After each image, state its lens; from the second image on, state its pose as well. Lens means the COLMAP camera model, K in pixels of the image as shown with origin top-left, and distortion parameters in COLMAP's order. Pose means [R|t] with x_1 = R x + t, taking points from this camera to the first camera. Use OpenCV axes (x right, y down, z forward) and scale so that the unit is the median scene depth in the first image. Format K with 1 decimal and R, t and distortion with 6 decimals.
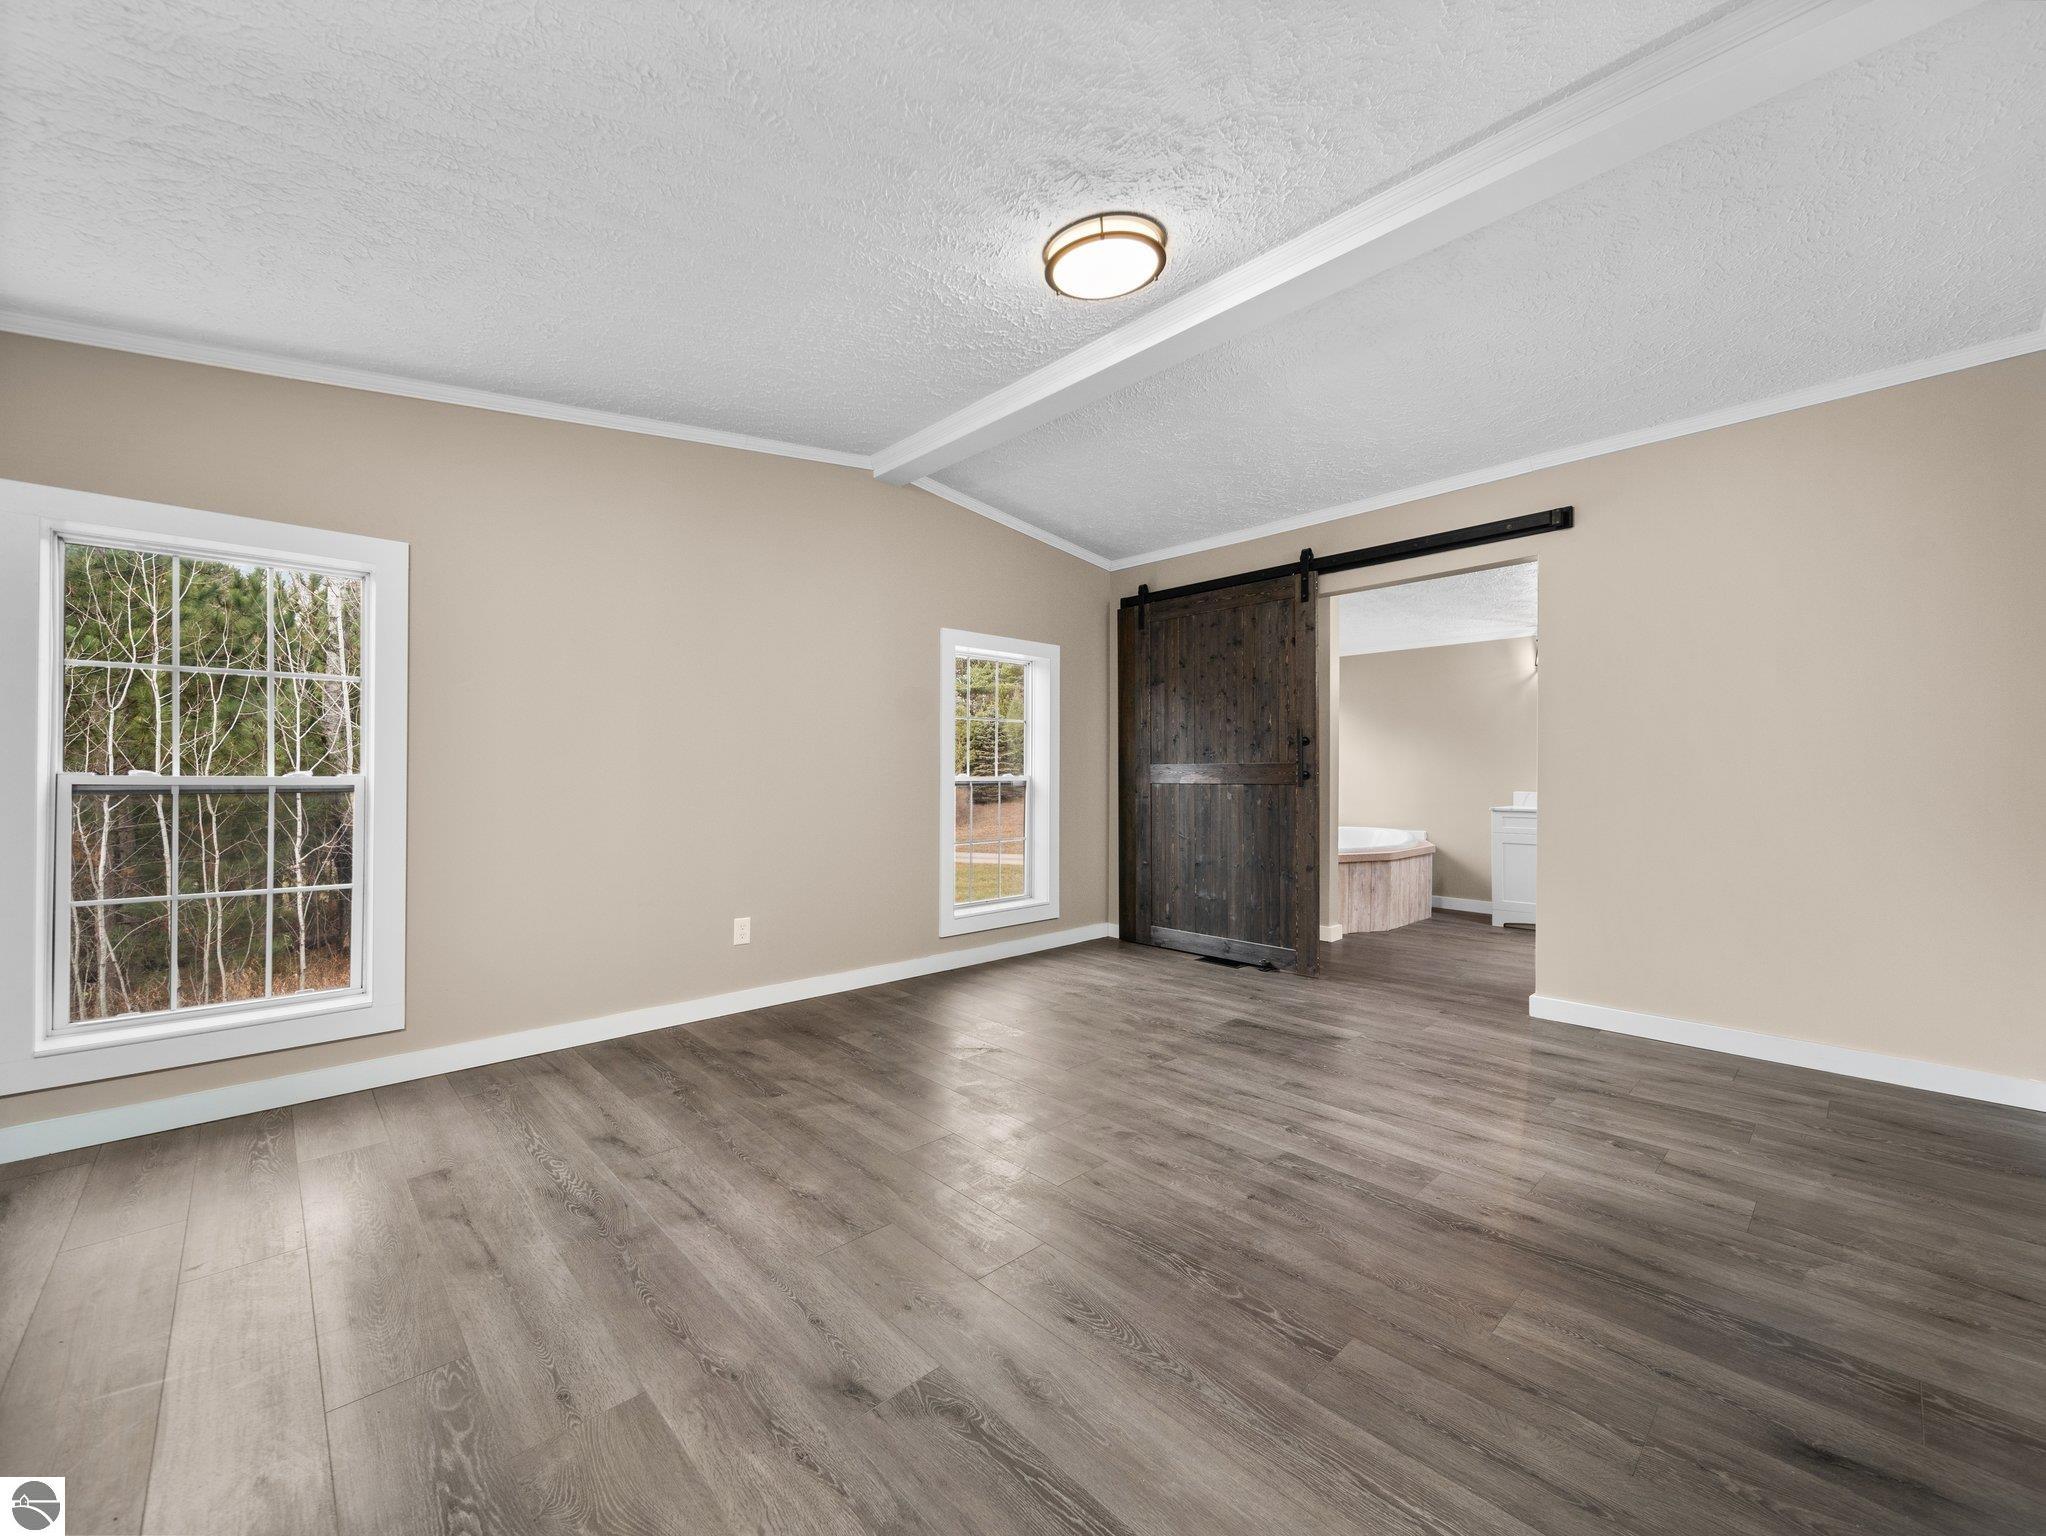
lens RADIAL K [[820.8, 0, 1028.9], [0, 820.8, 776.7], [0, 0, 1]] dist [-0.001087, -0.000903]
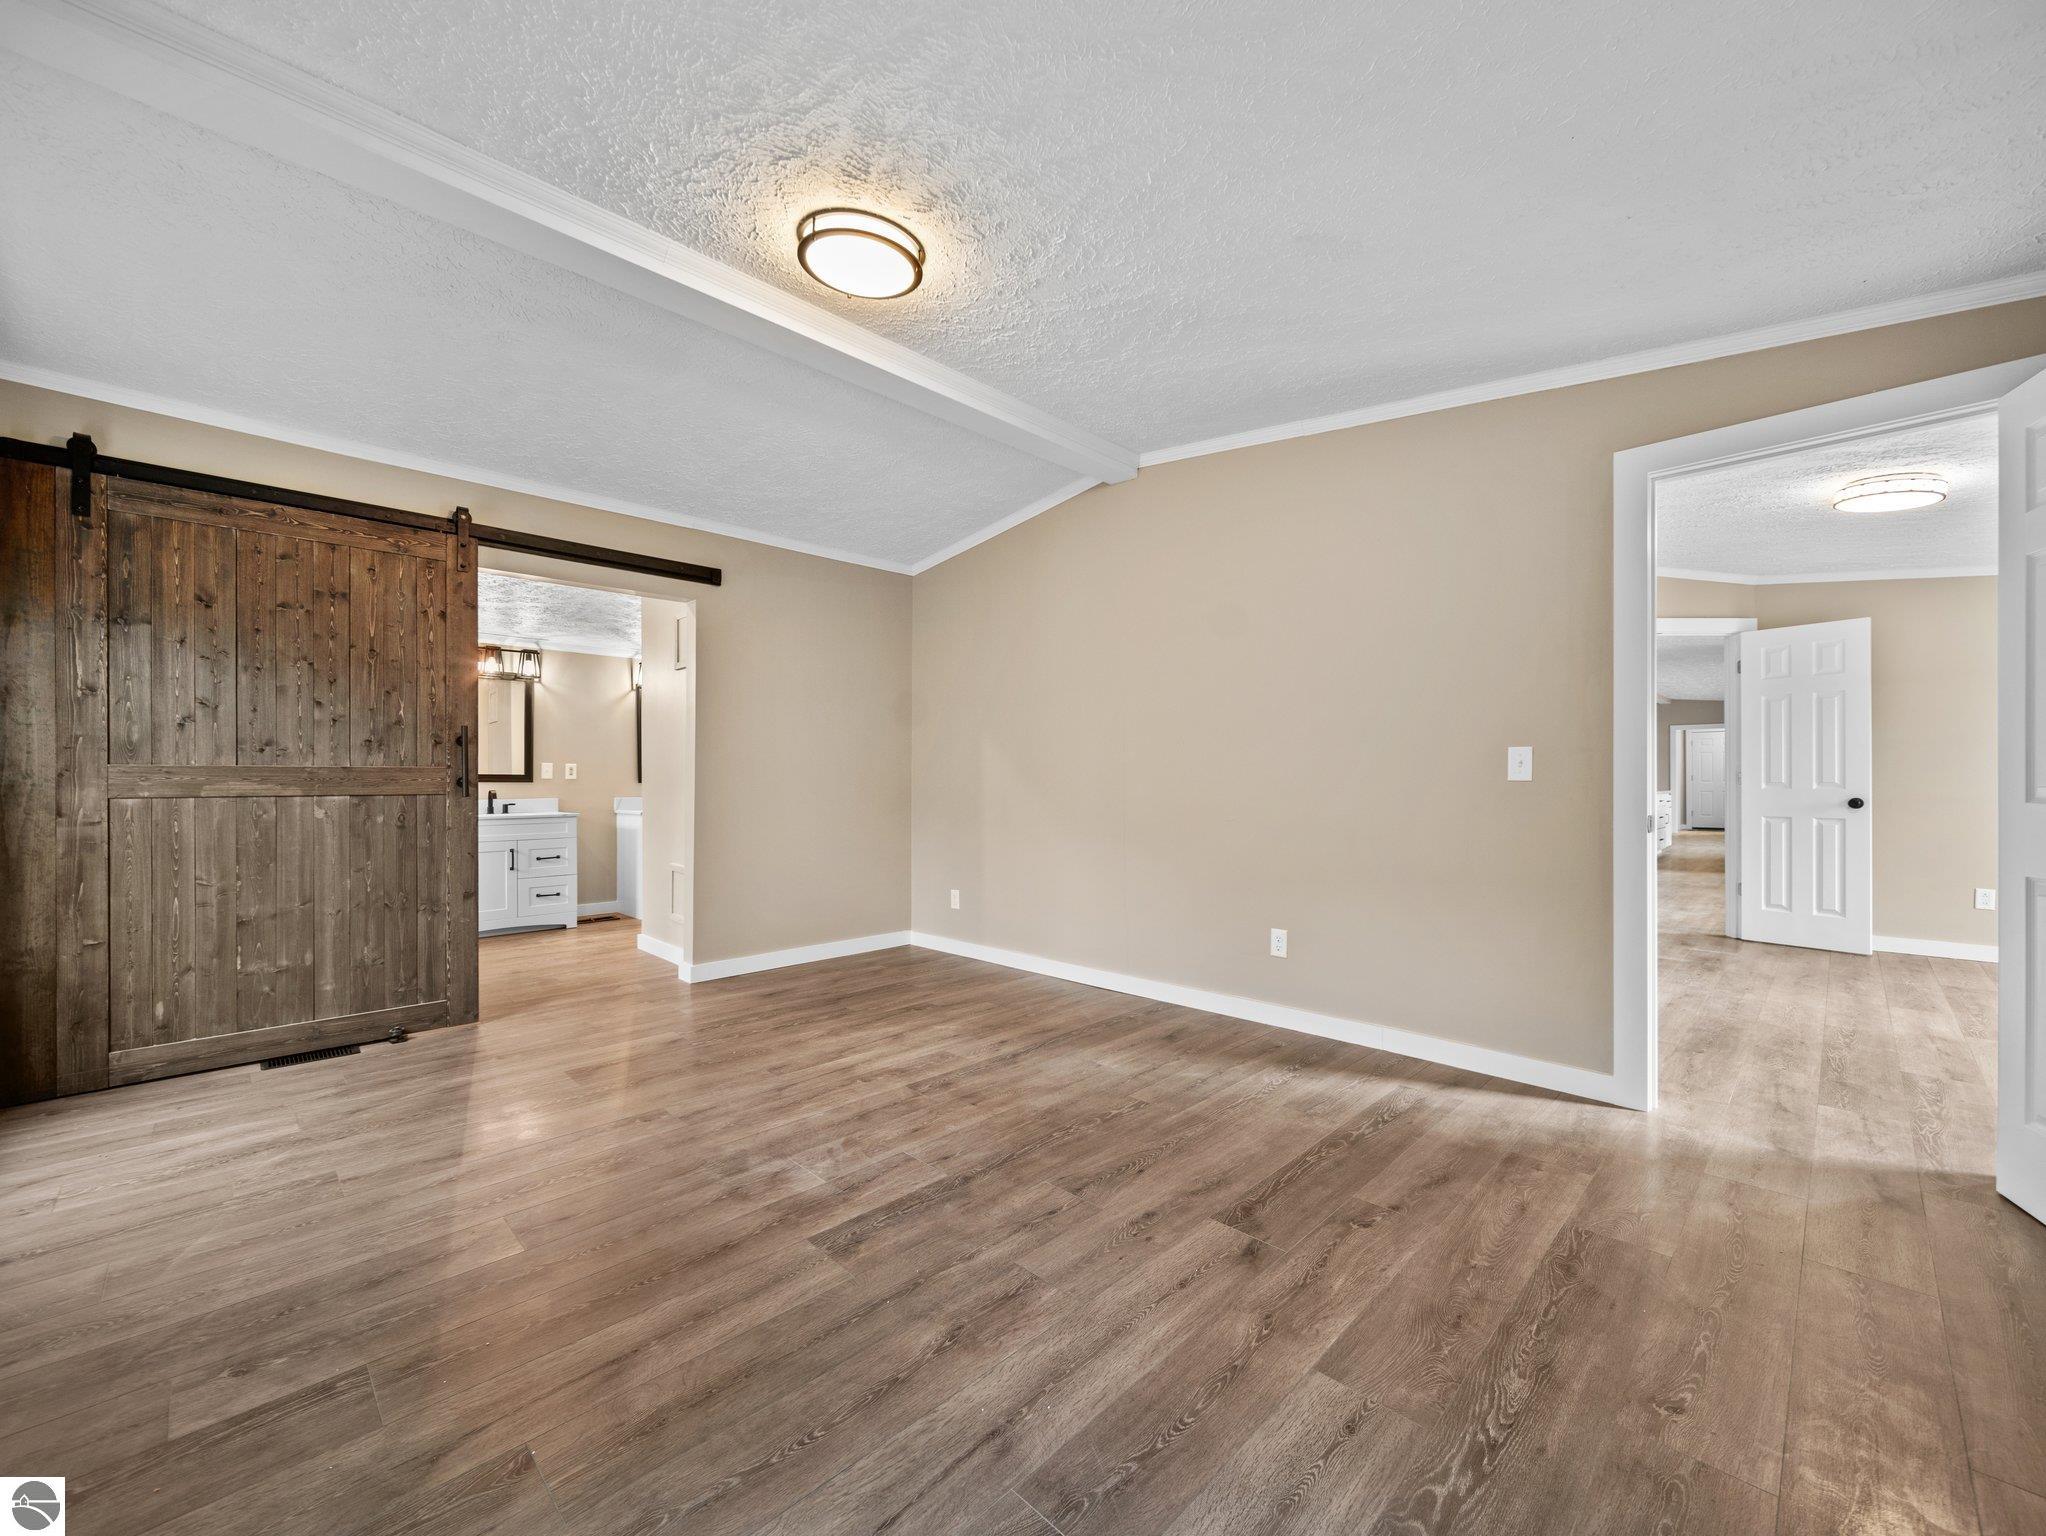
lens RADIAL K [[810.3, 0, 1025.2], [0, 810.3, 786.8], [0, 0, 1]] dist [-0.000634, -0.000358]
pose [[-0.024539, -0.007530, 0.999671, -0.868073], [0.004719, 0.999960, 0.007648, -0.001748], [-0.999688, 0.004905, -0.024502, 0.809975]]
